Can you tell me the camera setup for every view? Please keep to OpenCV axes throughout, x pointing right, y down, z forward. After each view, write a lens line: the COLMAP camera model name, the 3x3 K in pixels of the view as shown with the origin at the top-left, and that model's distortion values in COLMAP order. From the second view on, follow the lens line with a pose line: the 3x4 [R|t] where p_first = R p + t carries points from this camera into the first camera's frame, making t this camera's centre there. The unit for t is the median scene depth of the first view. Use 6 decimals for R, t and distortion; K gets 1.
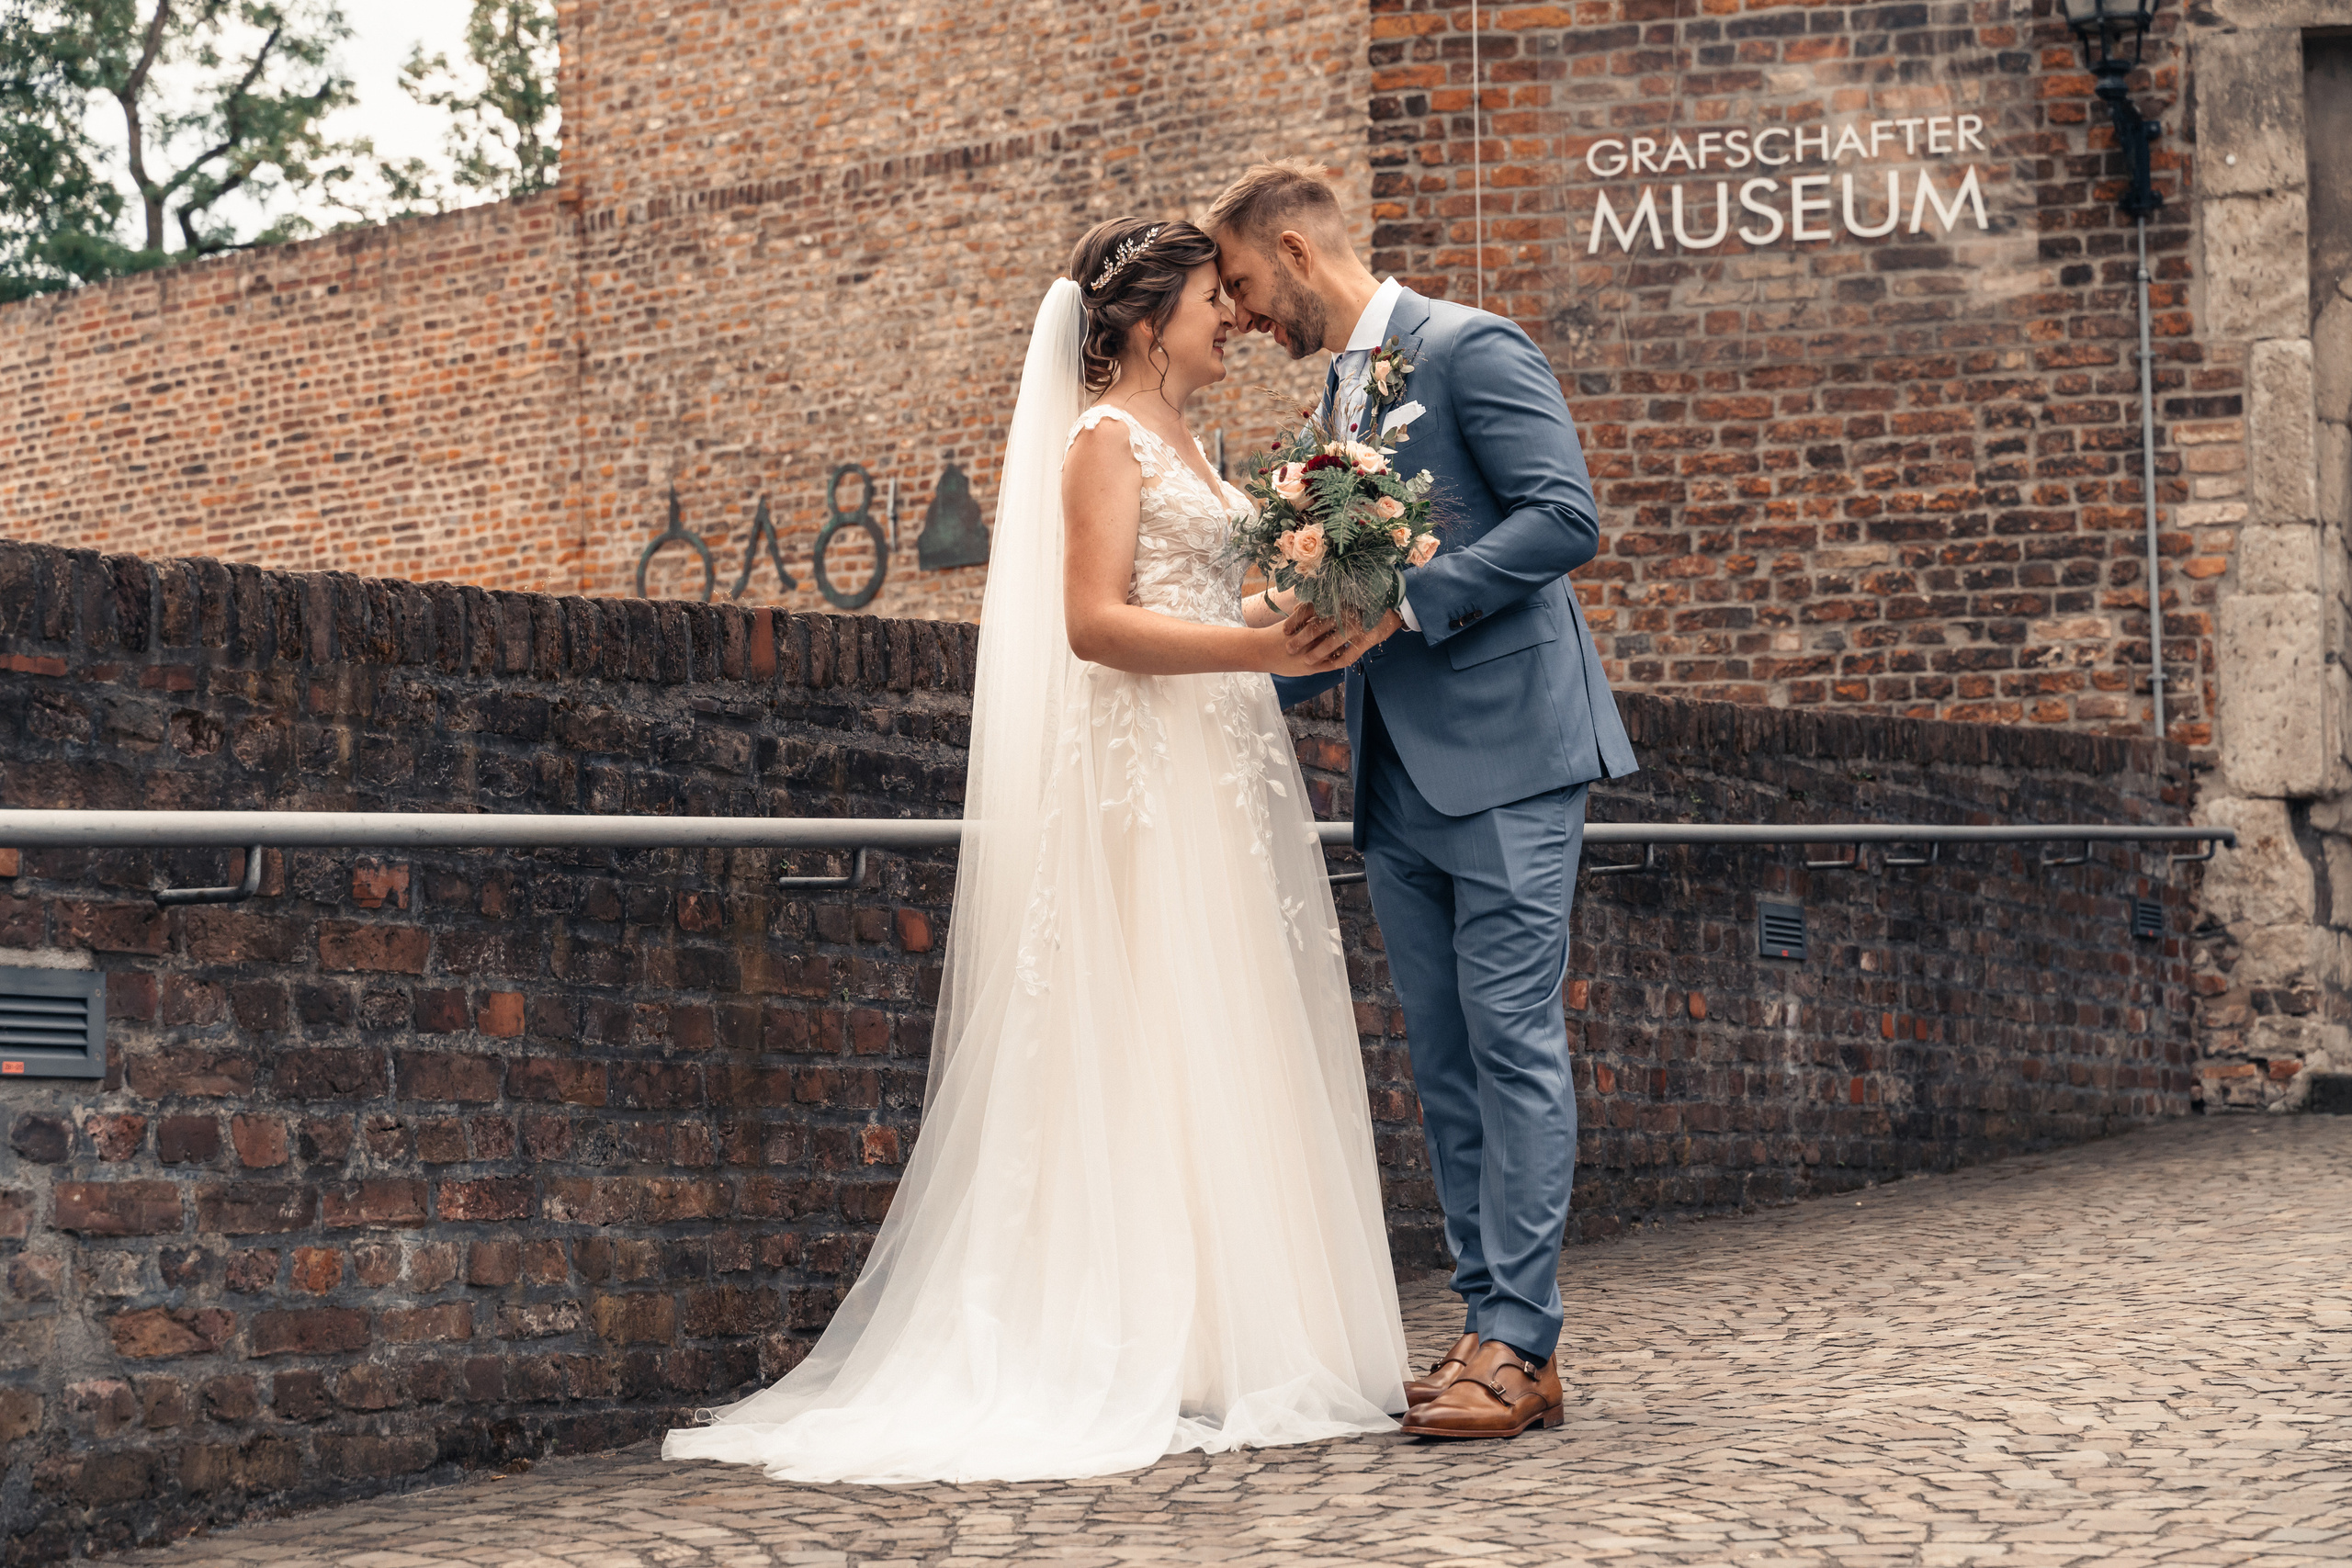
lens RADIAL K [[4895.8, 0, 1176.0], [0, 4895.8, 784.0], [0, 0, 1]] dist [0.000086, -0.002151]
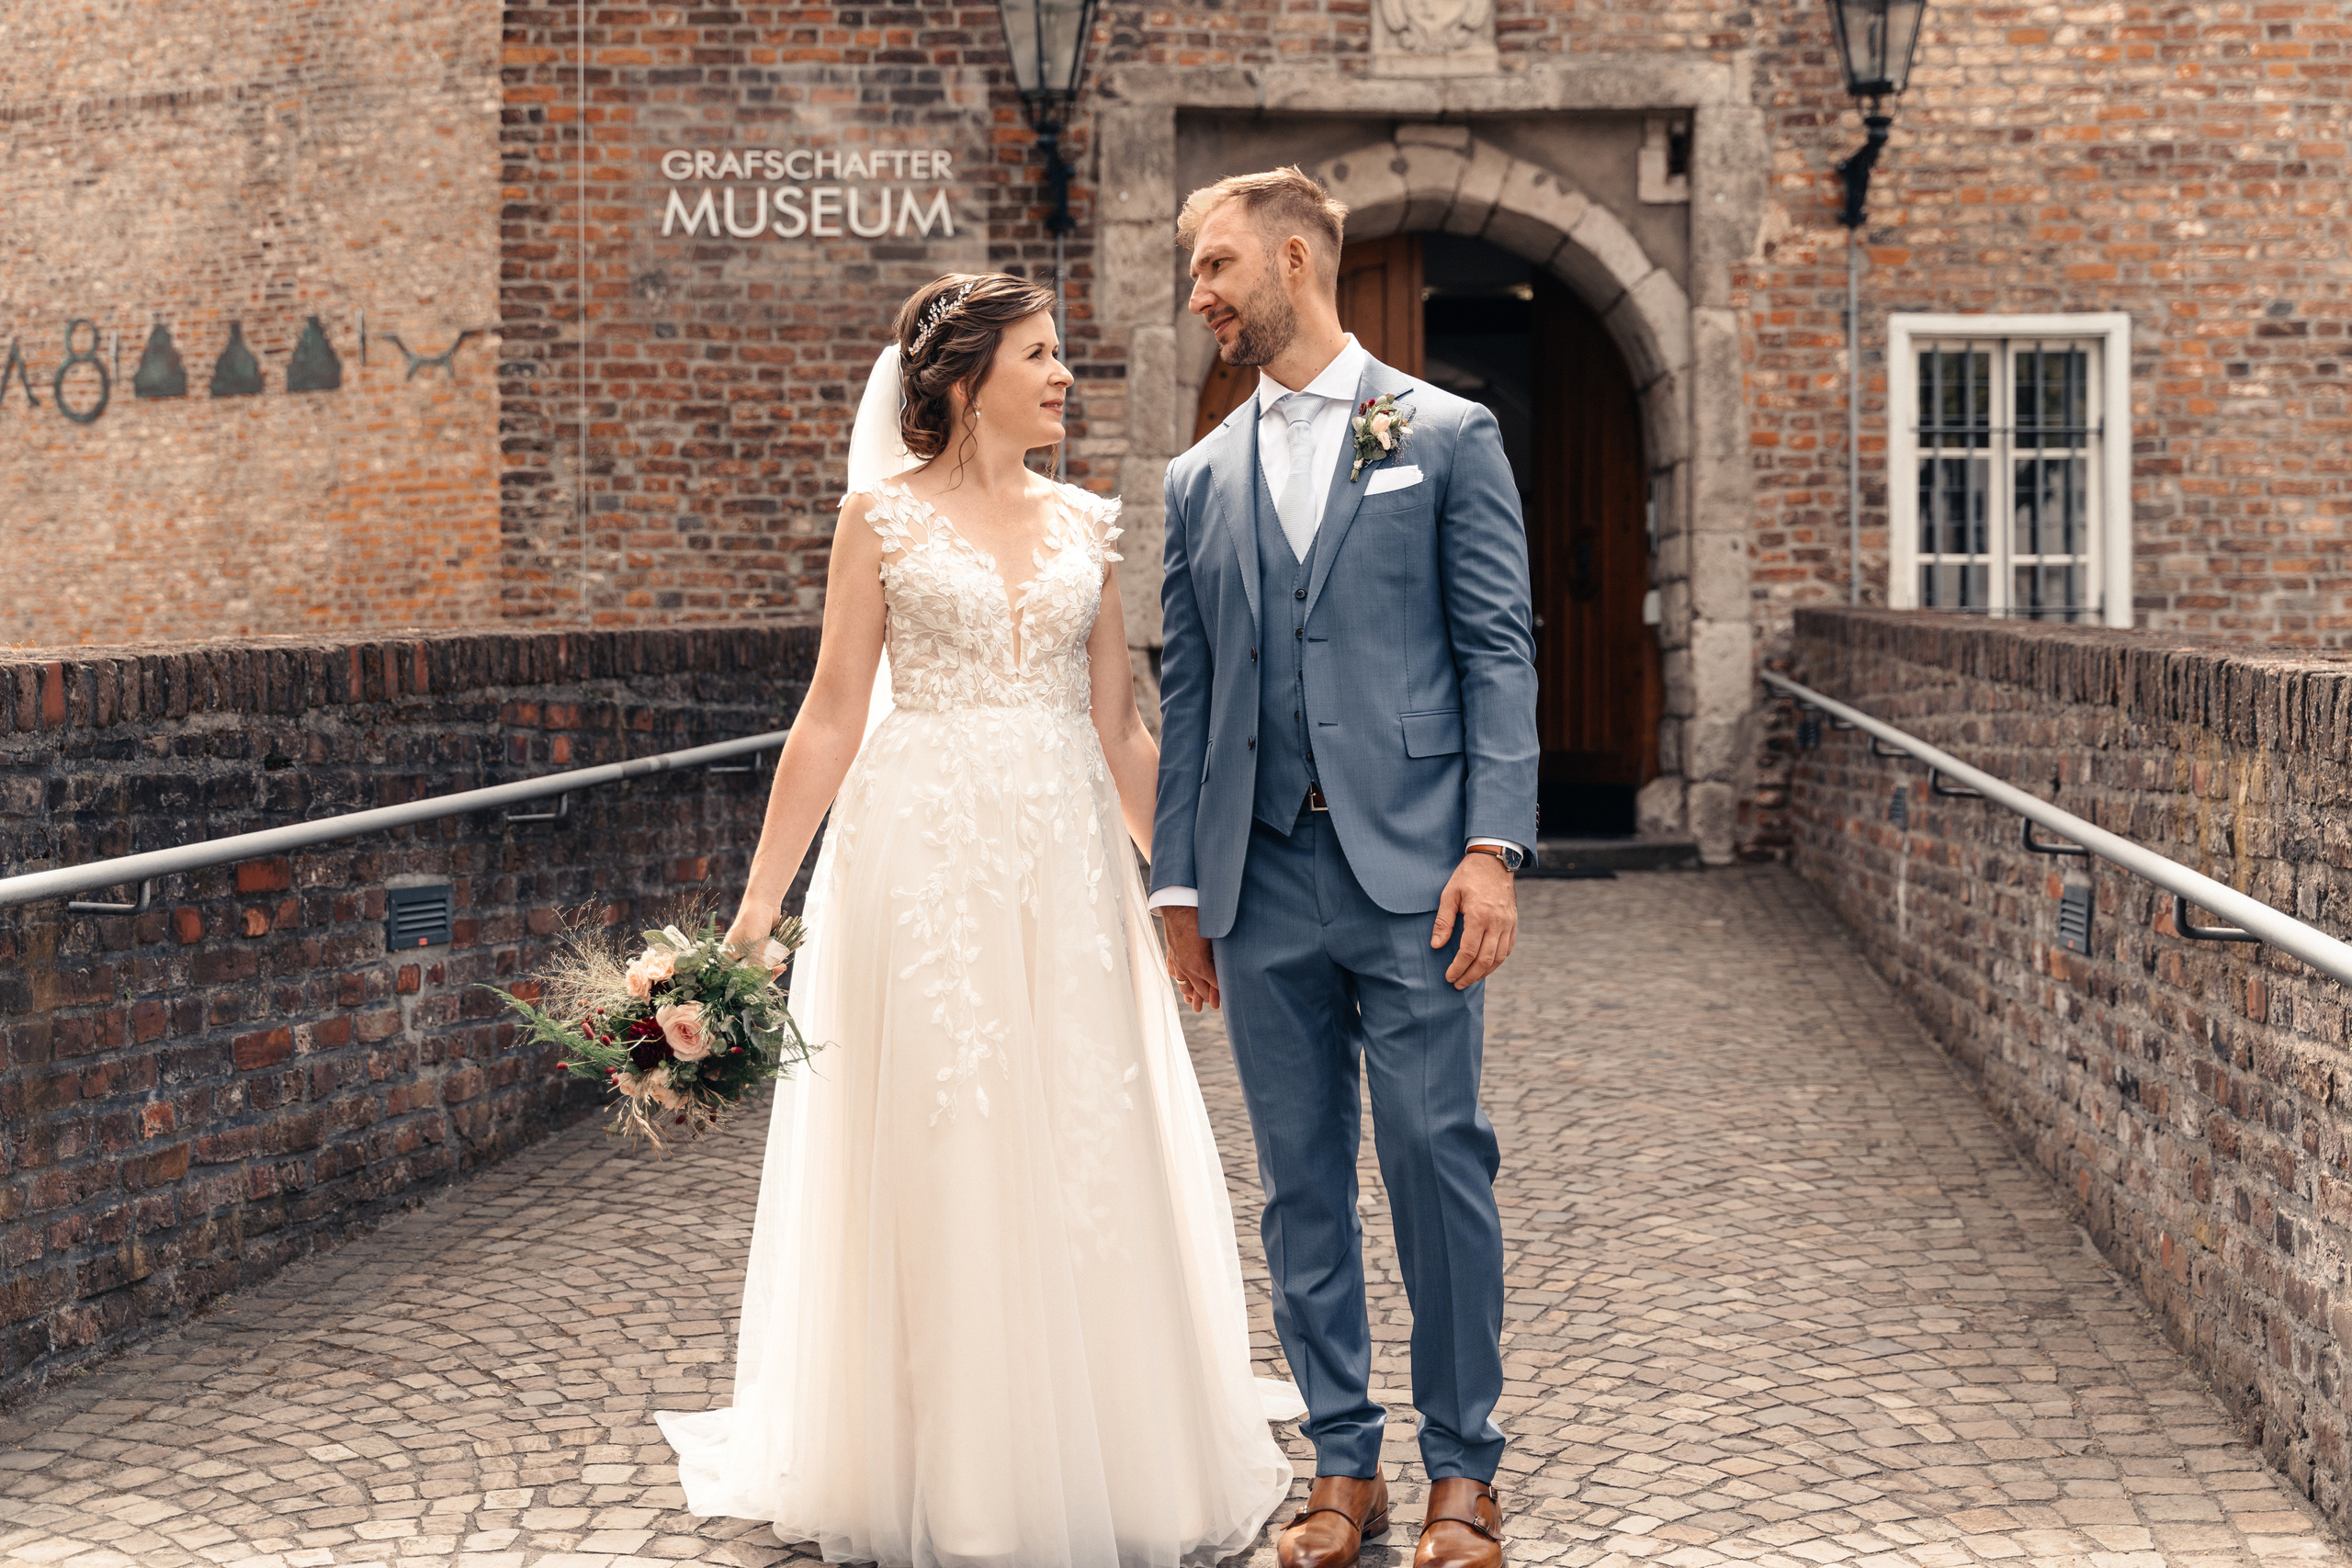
lens RADIAL K [[3099.2, 0, 1157.5], [0, 3099.2, 778.6], [0, 0, 1]] dist [0.001542, -0.025598]
pose [[0.963056, 0.008598, 0.269165, -0.014905], [-0.032787, 0.995798, 0.085504, -0.036041], [-0.267299, -0.091170, 0.959291, 0.118947]]
